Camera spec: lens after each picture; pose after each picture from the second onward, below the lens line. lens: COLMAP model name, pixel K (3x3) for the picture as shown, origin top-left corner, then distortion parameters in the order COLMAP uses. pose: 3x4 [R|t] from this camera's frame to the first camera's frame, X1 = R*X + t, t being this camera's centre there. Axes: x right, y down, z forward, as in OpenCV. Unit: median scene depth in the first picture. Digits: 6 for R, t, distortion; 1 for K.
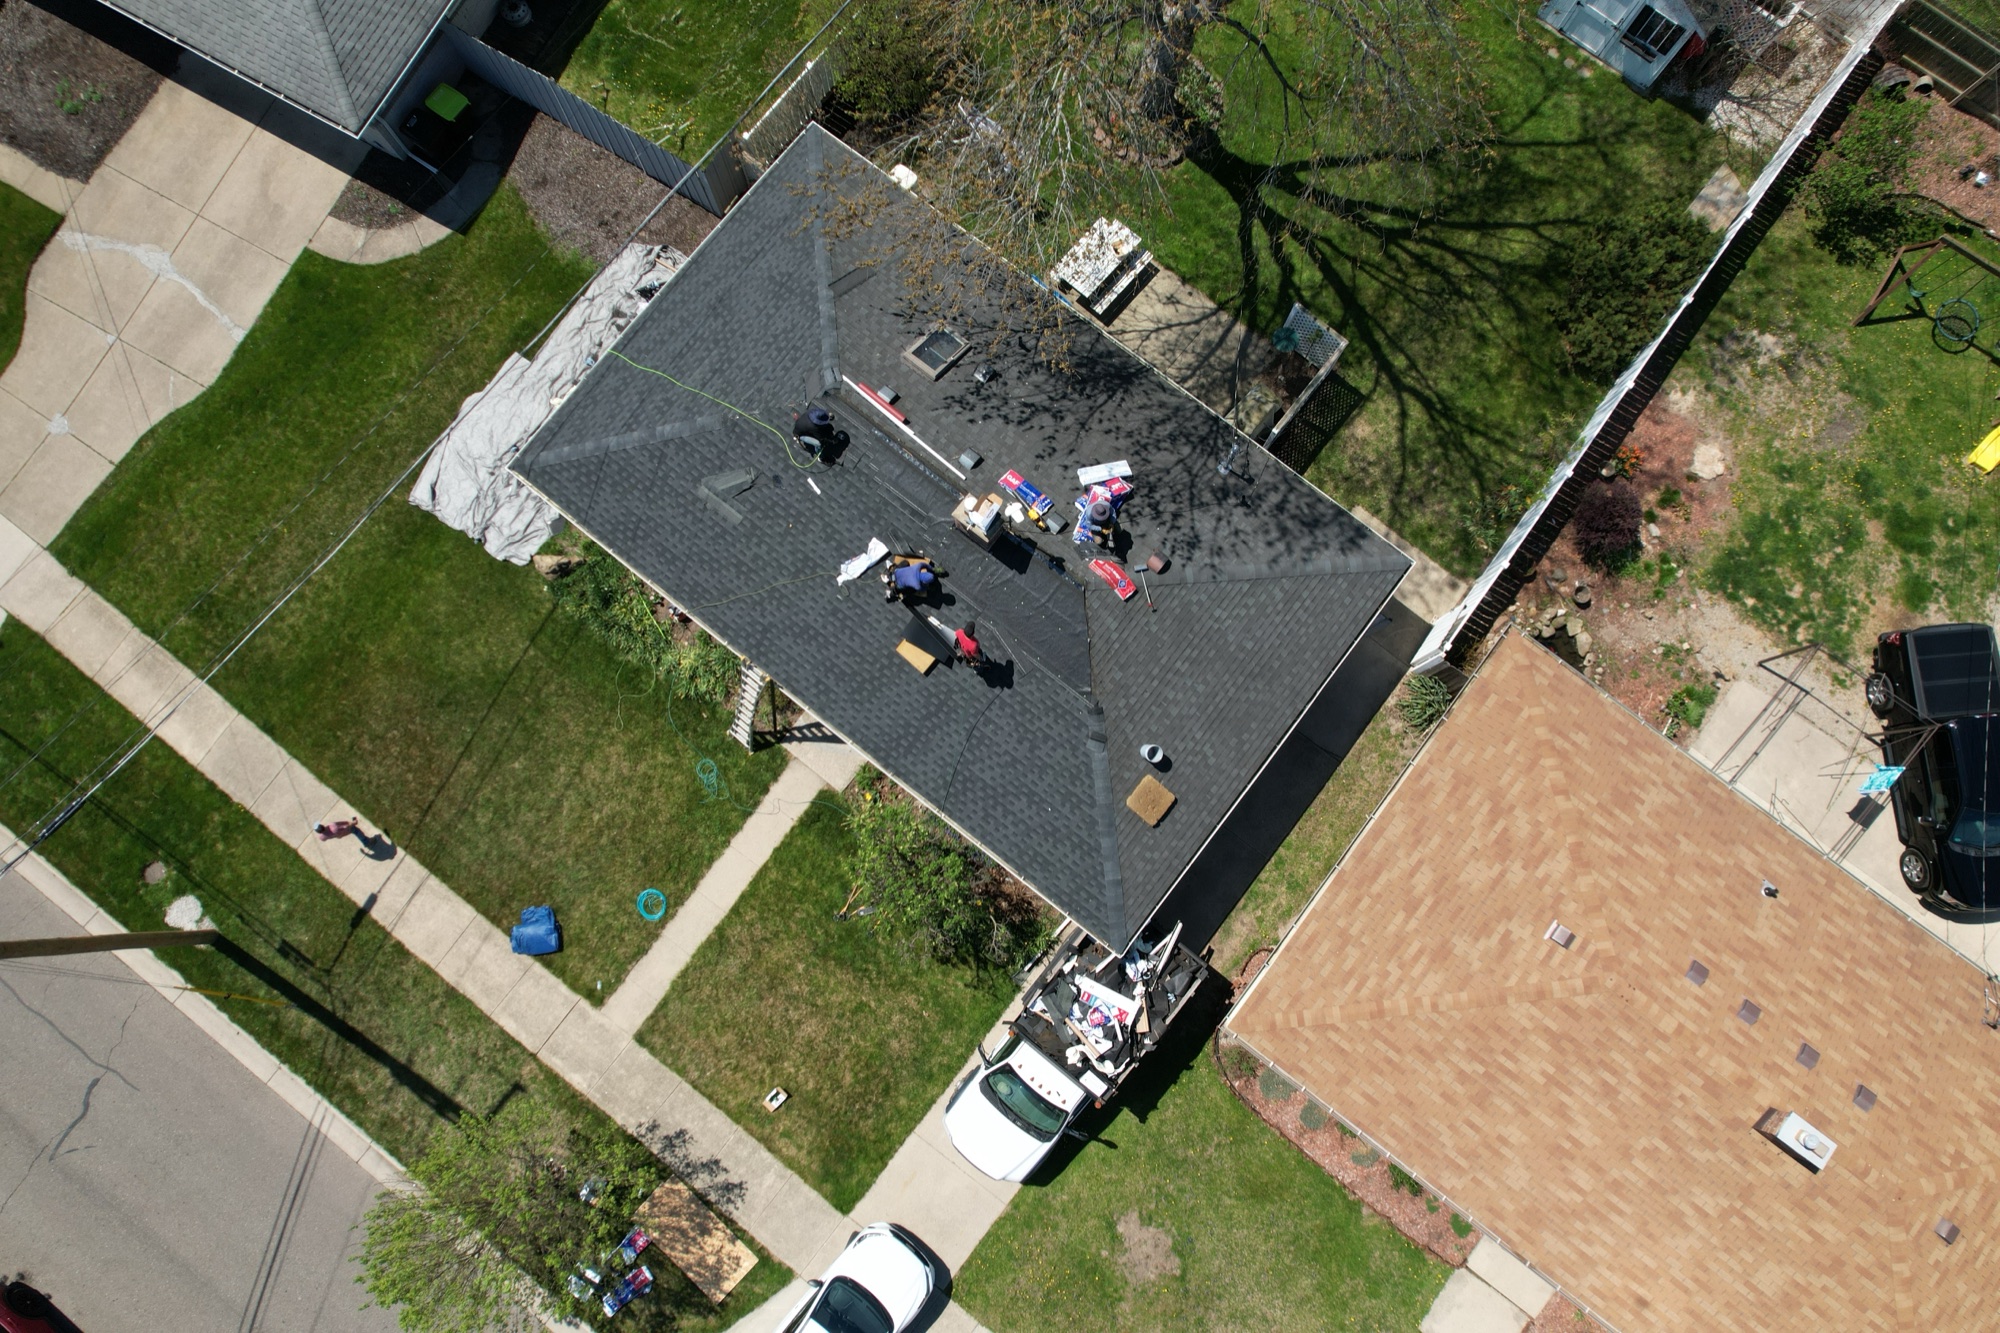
lens RADIAL K [[1262.2, 0, 1000.0], [0, 1262.2, 666.5], [0, 0, 1]] dist [-0.078403, 0.071434]
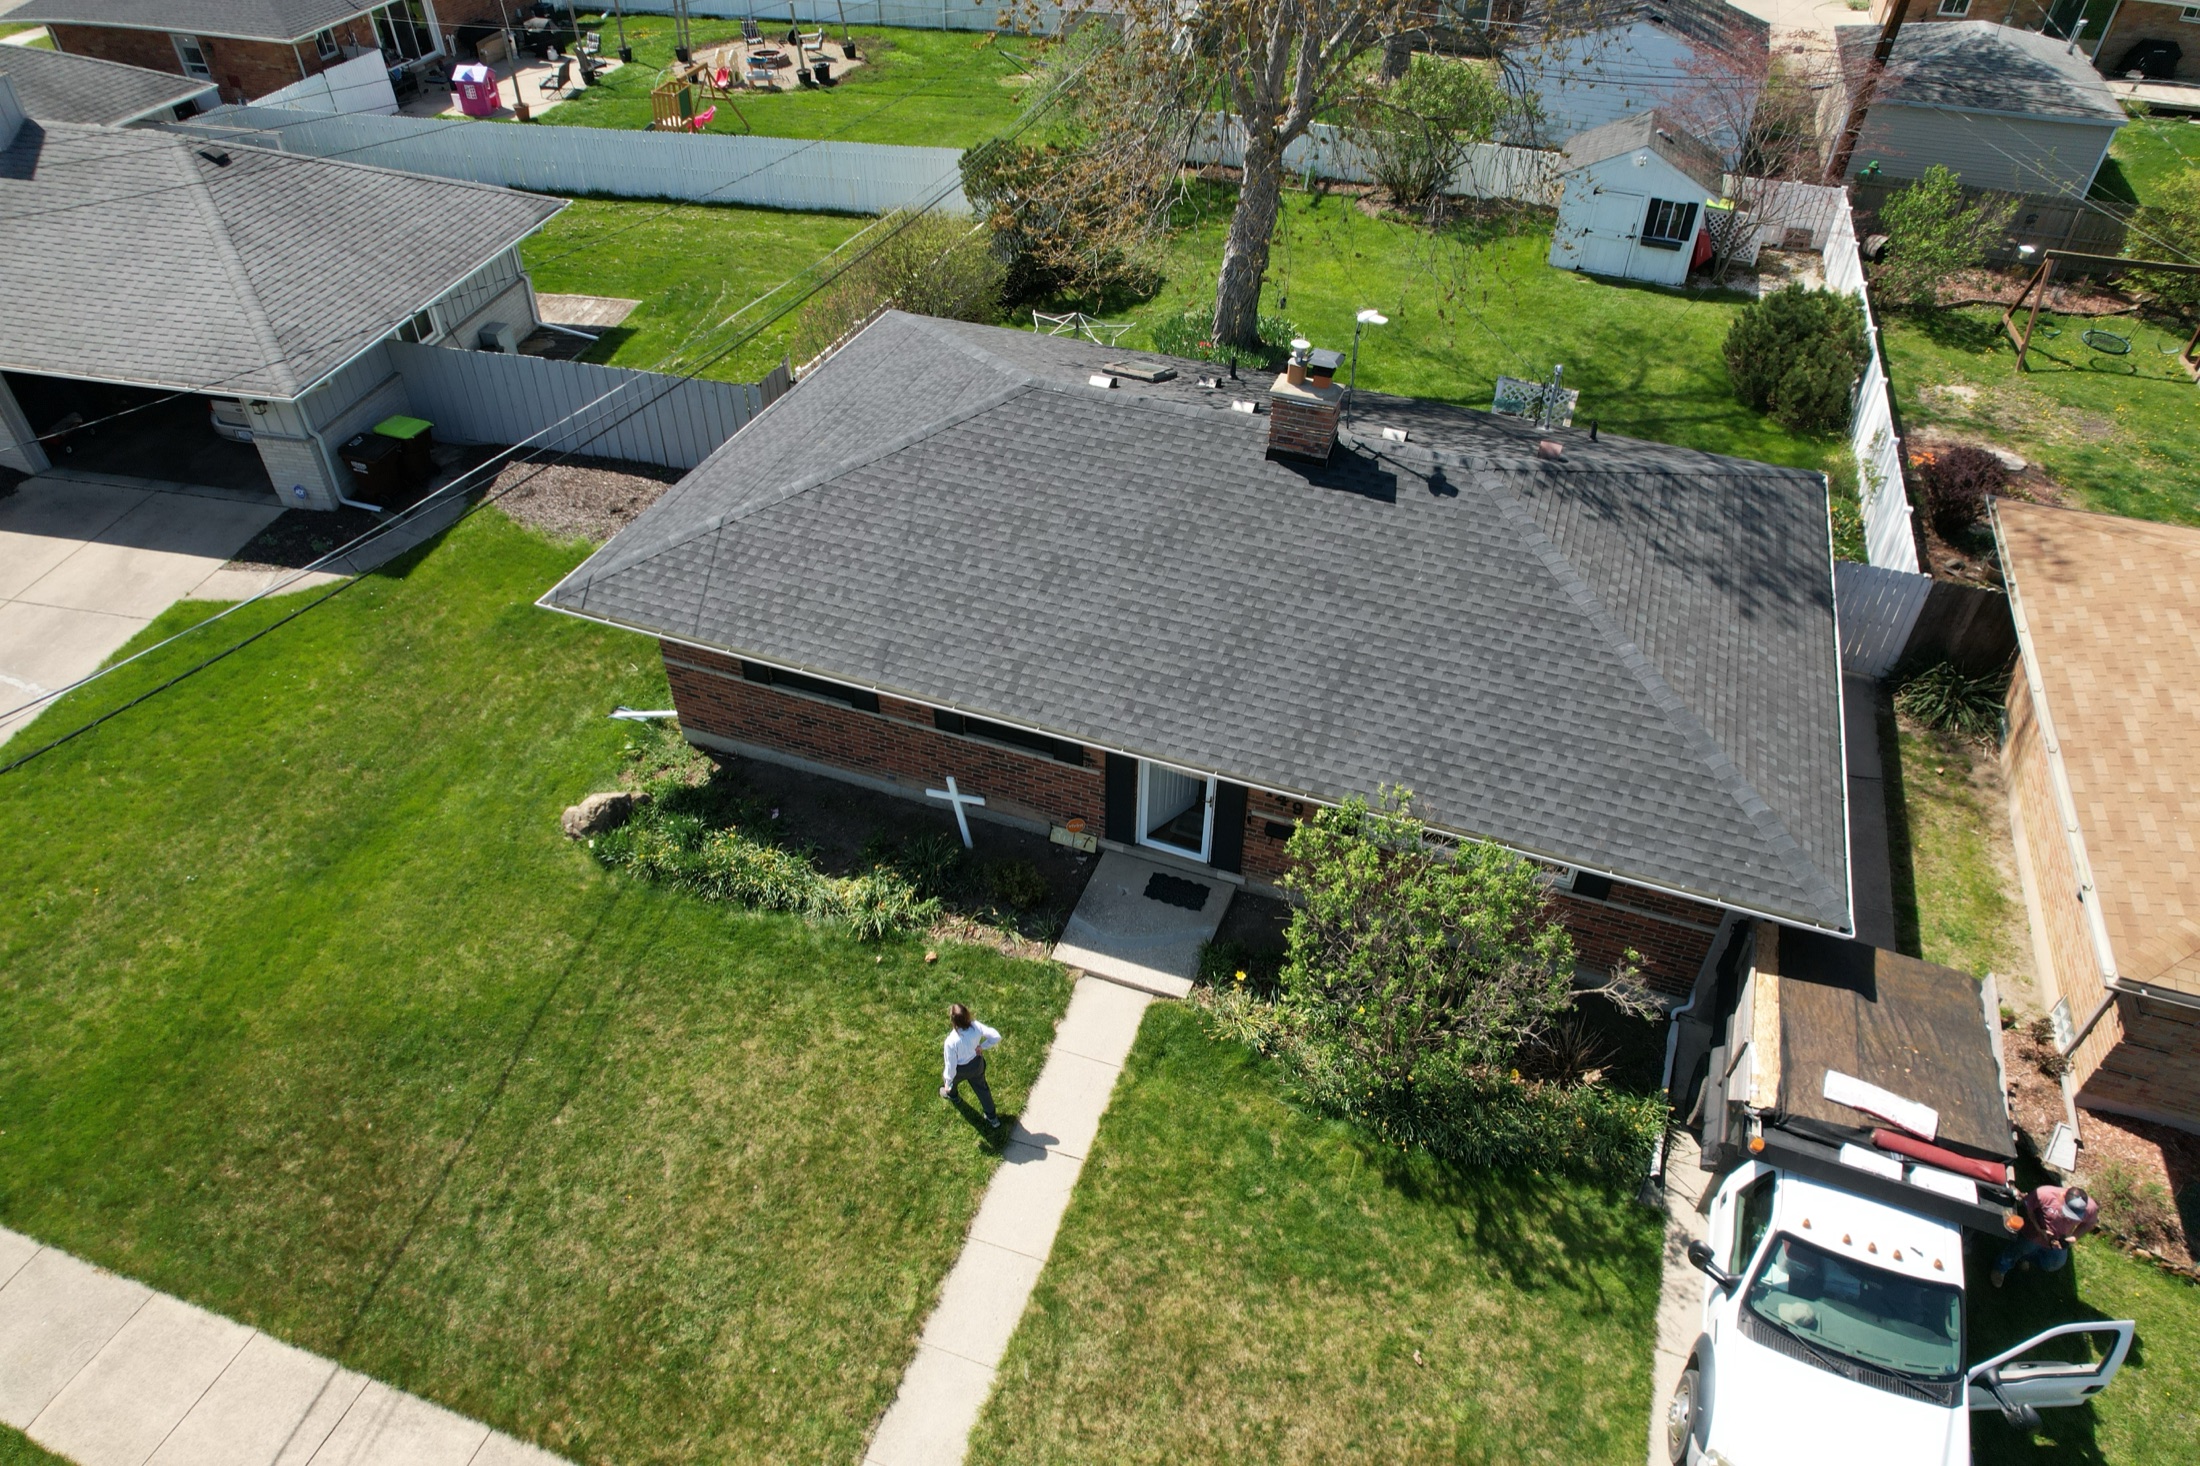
lens RADIAL K [[1388.4, 0, 1100.0], [0, 1388.4, 733.0], [0, 0, 1]] dist [-0.078403, 0.071434]
pose [[0.954191, -0.188015, 0.232746, -0.281228], [0.293420, 0.740178, -0.605014, 0.369050], [-0.058522, 0.645591, 0.761438, 0.469554]]
